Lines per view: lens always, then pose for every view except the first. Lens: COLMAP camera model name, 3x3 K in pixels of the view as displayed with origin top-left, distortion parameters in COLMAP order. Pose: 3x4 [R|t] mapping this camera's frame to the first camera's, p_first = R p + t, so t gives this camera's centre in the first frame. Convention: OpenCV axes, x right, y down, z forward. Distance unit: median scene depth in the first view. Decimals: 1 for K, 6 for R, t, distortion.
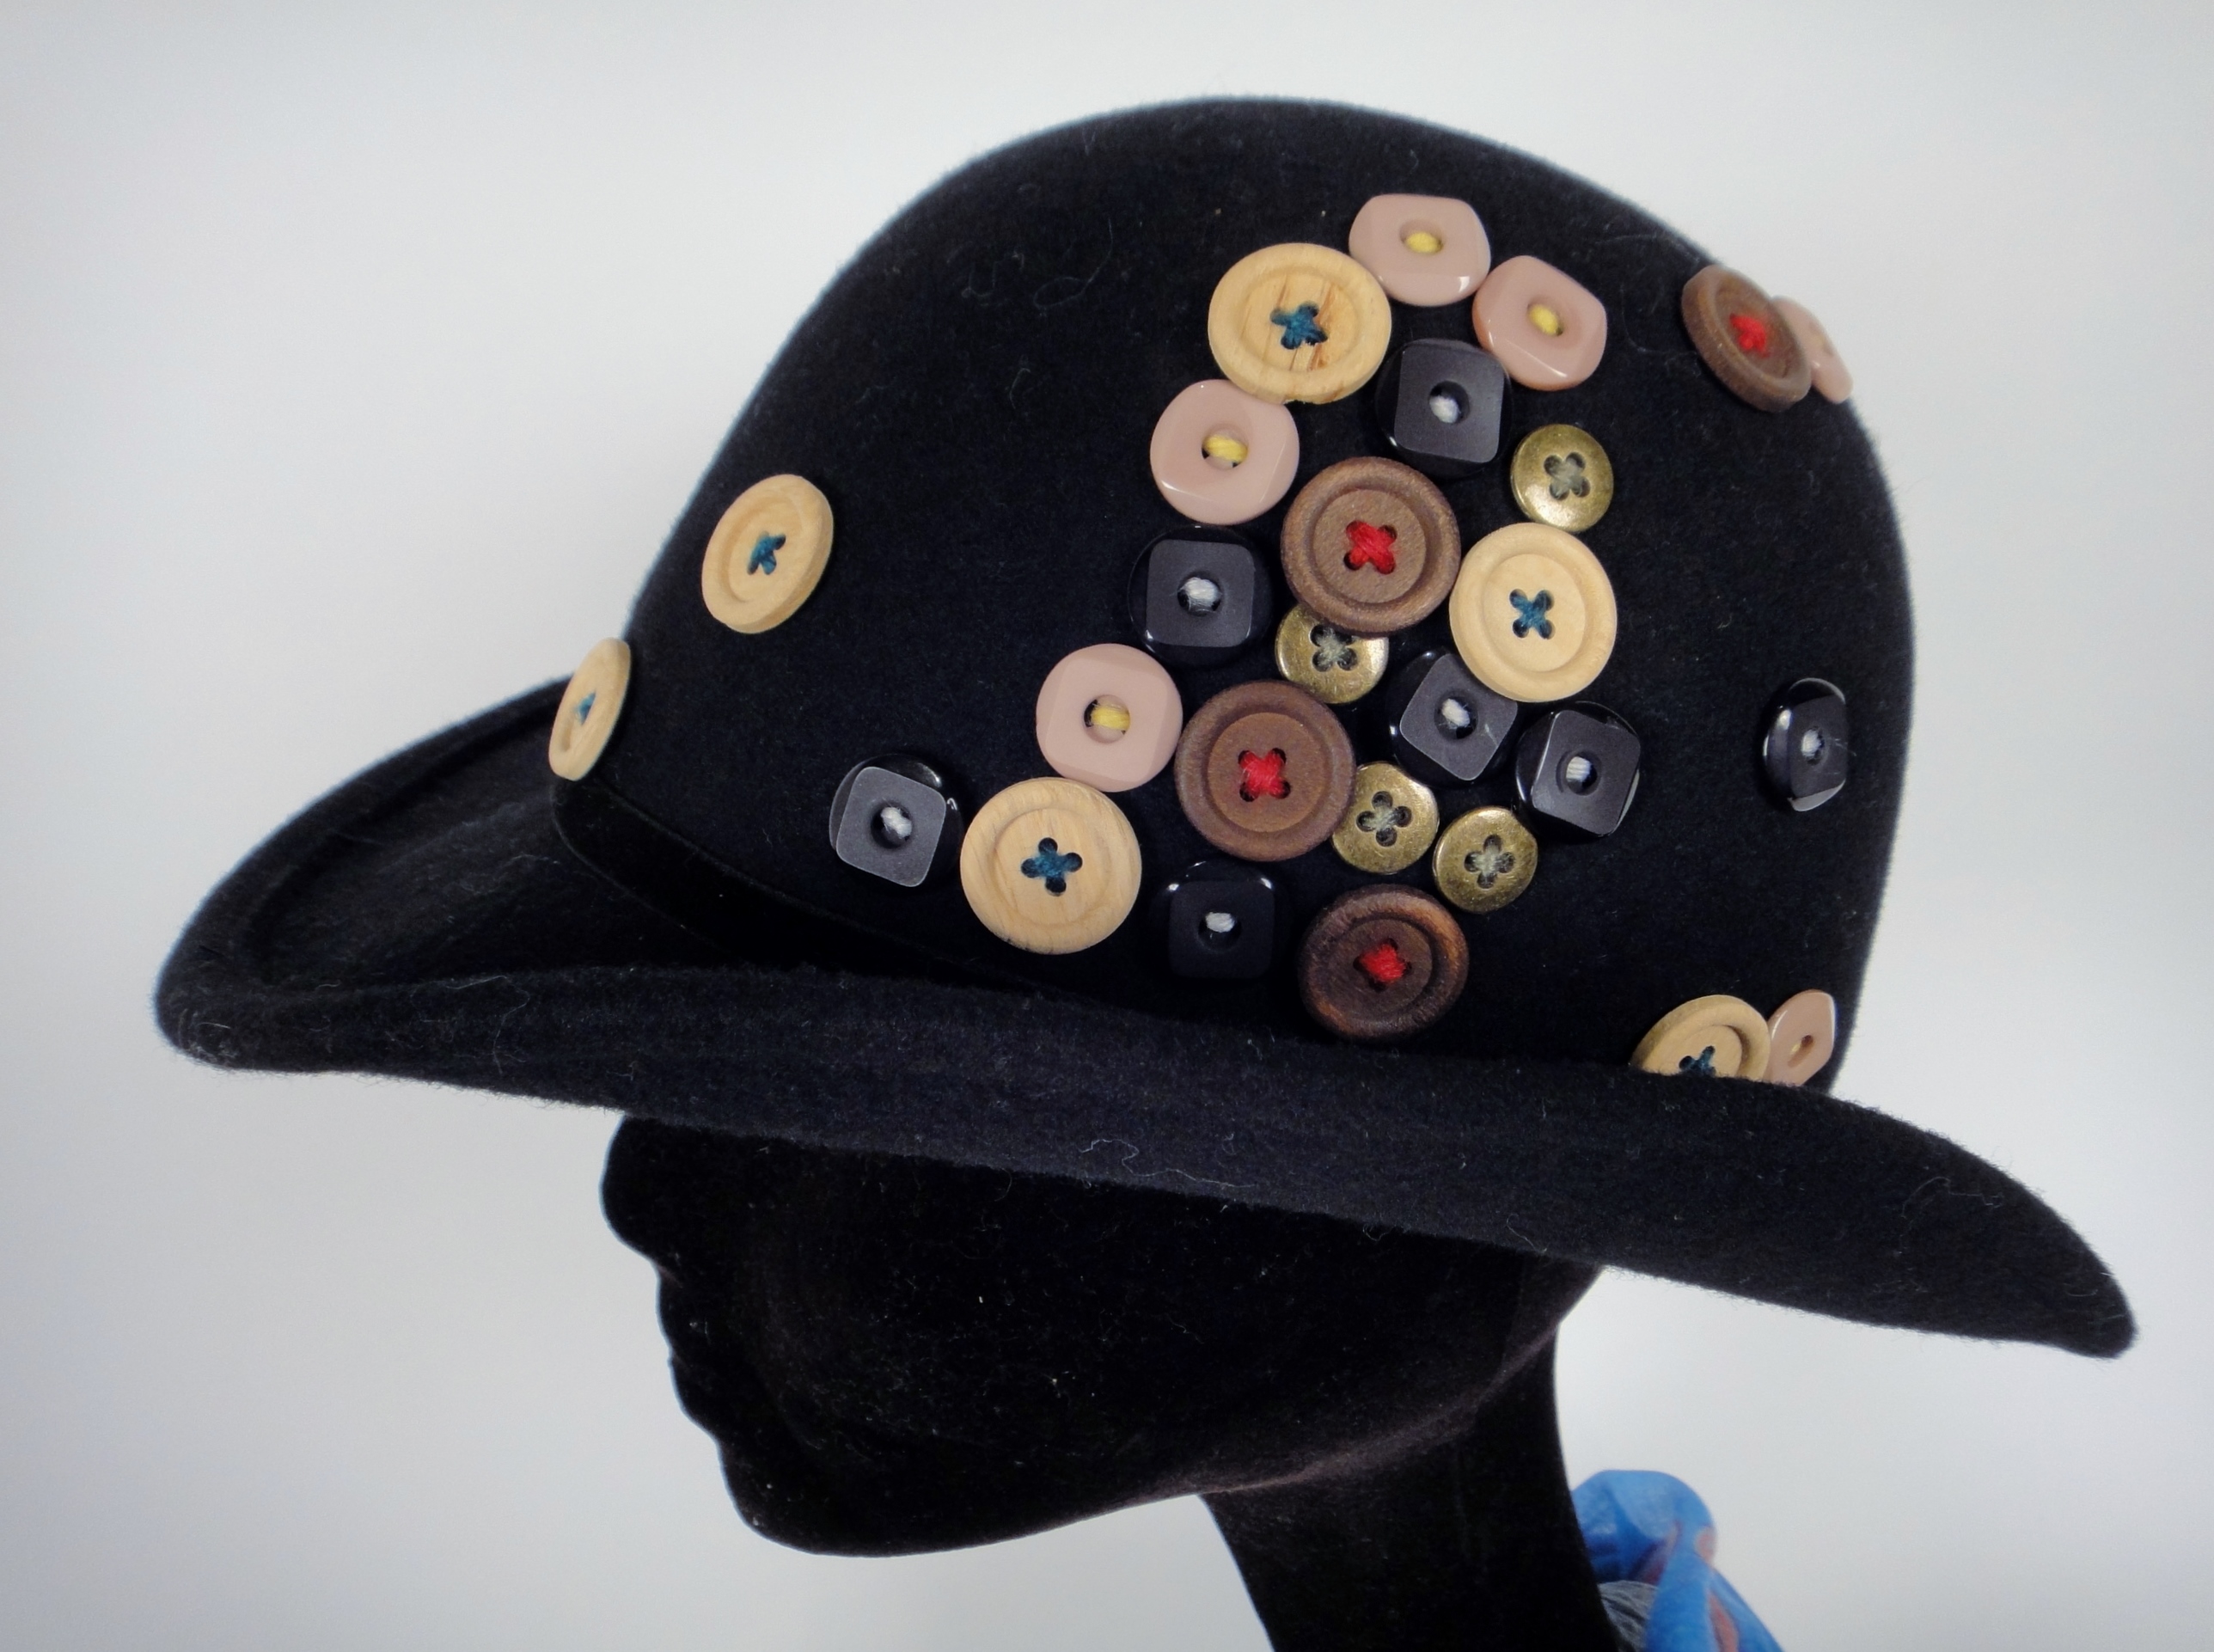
lens RADIAL K [[1671.5, 0, 1106.1], [0, 1671.5, 820.5], [0, 0, 1]] dist [0.014921, 0.000072]
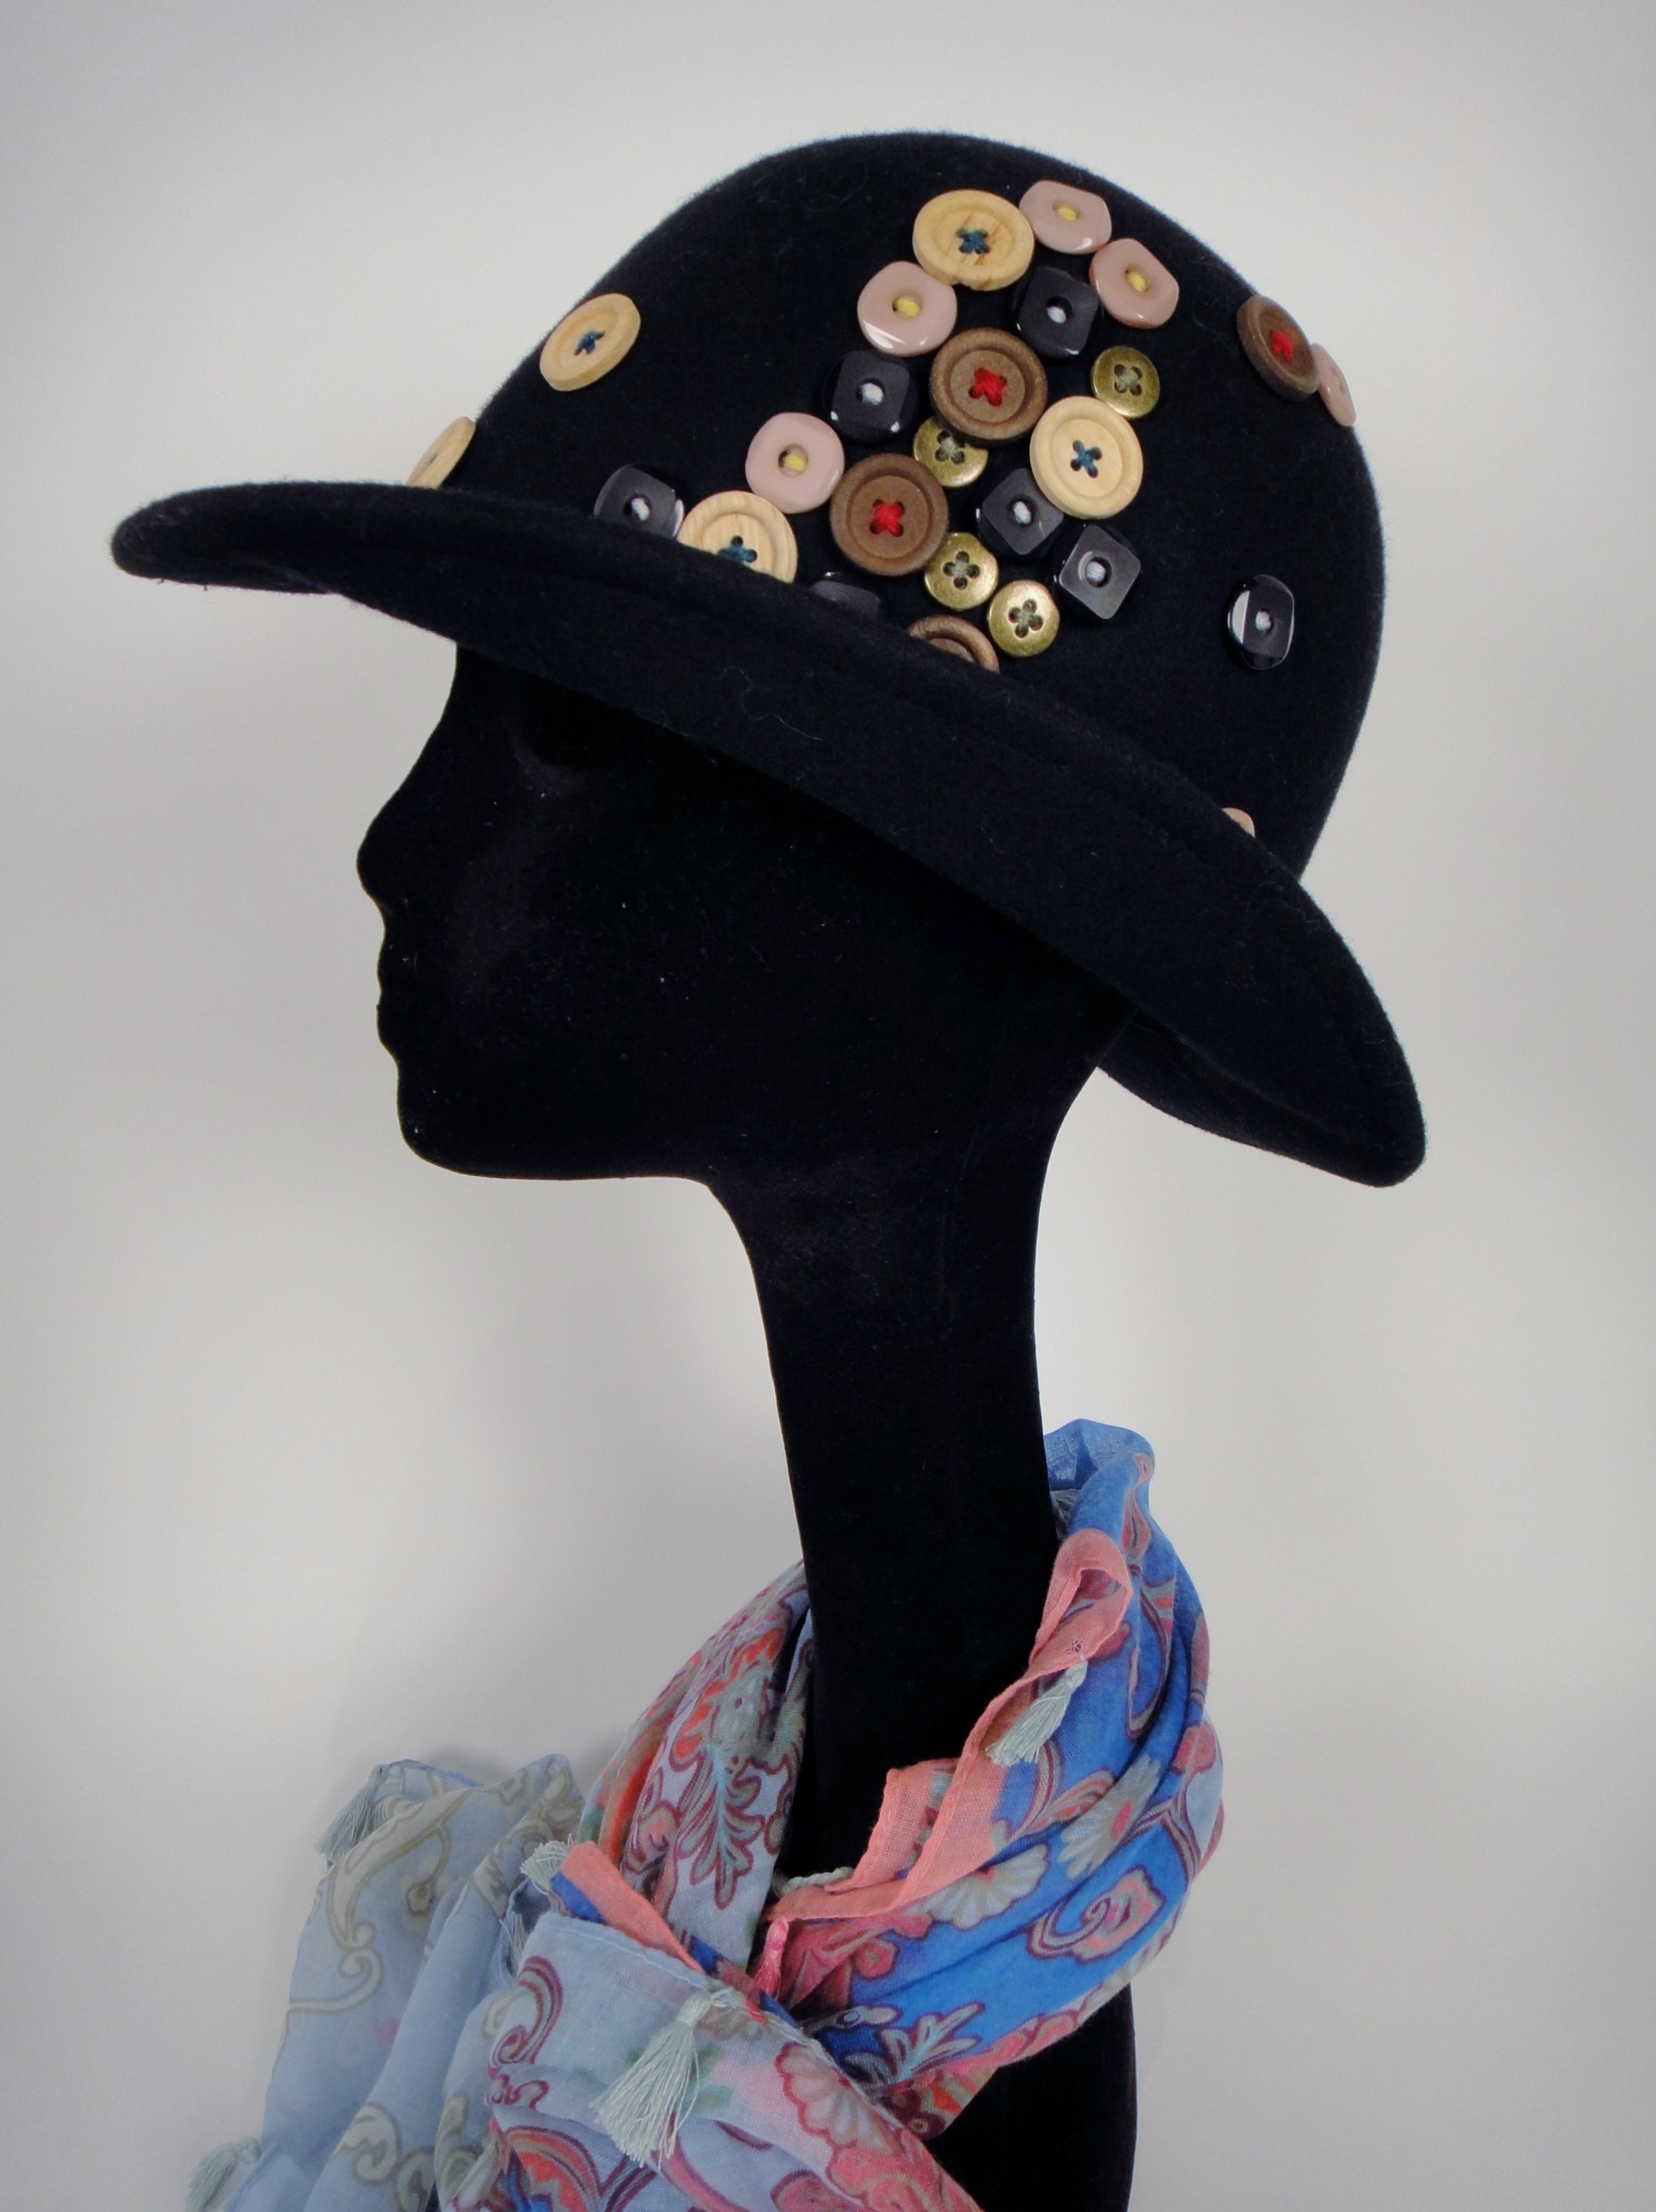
lens RADIAL K [[1669.8, 0, 827.7], [0, 1669.8, 1112.4], [0, 0, 1]] dist [0.014921, 0.000072]
pose [[0.978241, 0.207214, 0.010318, 0.134334], [-0.206681, 0.977646, -0.038613, 0.555487], [-0.018088, 0.035641, 0.999201, -0.474498]]
